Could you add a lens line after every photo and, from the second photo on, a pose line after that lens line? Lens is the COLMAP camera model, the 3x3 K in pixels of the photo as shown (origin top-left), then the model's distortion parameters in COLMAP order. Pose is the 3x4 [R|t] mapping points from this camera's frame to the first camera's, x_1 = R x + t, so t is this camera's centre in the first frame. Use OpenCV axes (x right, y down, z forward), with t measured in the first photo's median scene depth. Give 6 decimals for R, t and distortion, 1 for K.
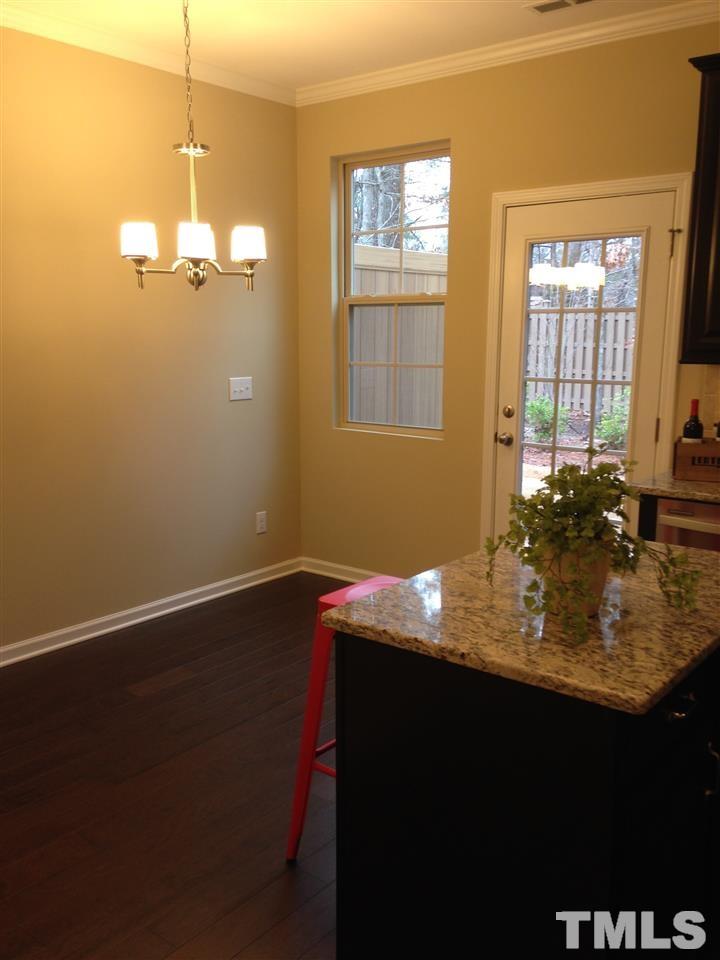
lens RADIAL K [[854.1, 0, 358.0], [0, 854.1, 477.5], [0, 0, 1]] dist [0.043169, 0.018453]
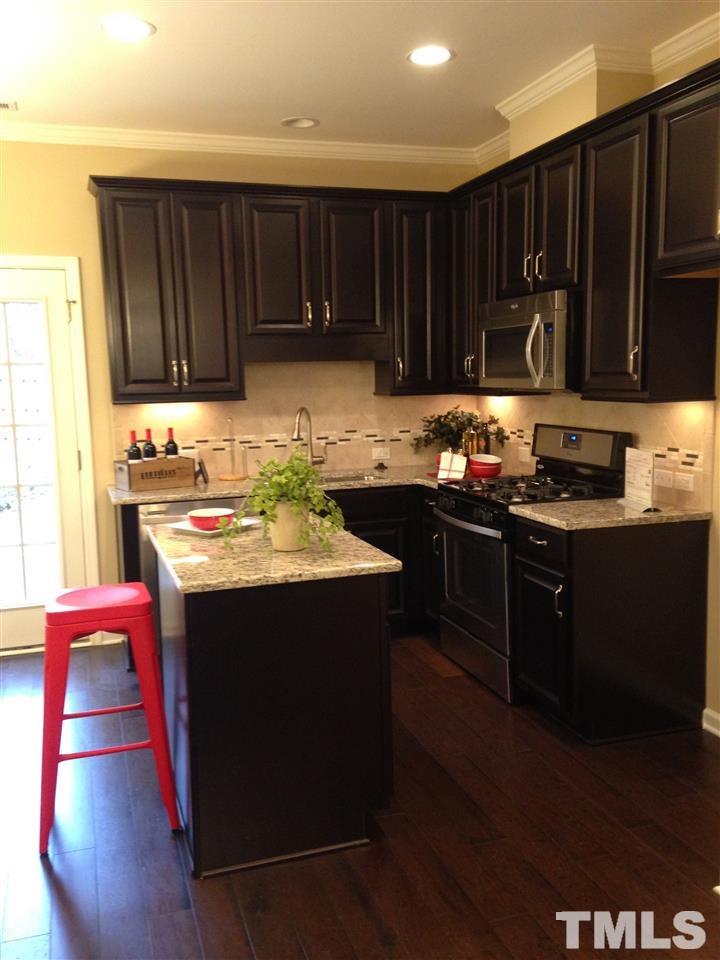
lens RADIAL K [[854.1, 0, 359.8], [0, 854.1, 469.2], [0, 0, 1]] dist [0.043169, 0.018453]
pose [[0.543911, -0.111882, 0.831651, -1.065261], [0.168278, 0.985482, 0.022522, -0.007065], [-0.822097, 0.127698, 0.554842, -0.019381]]
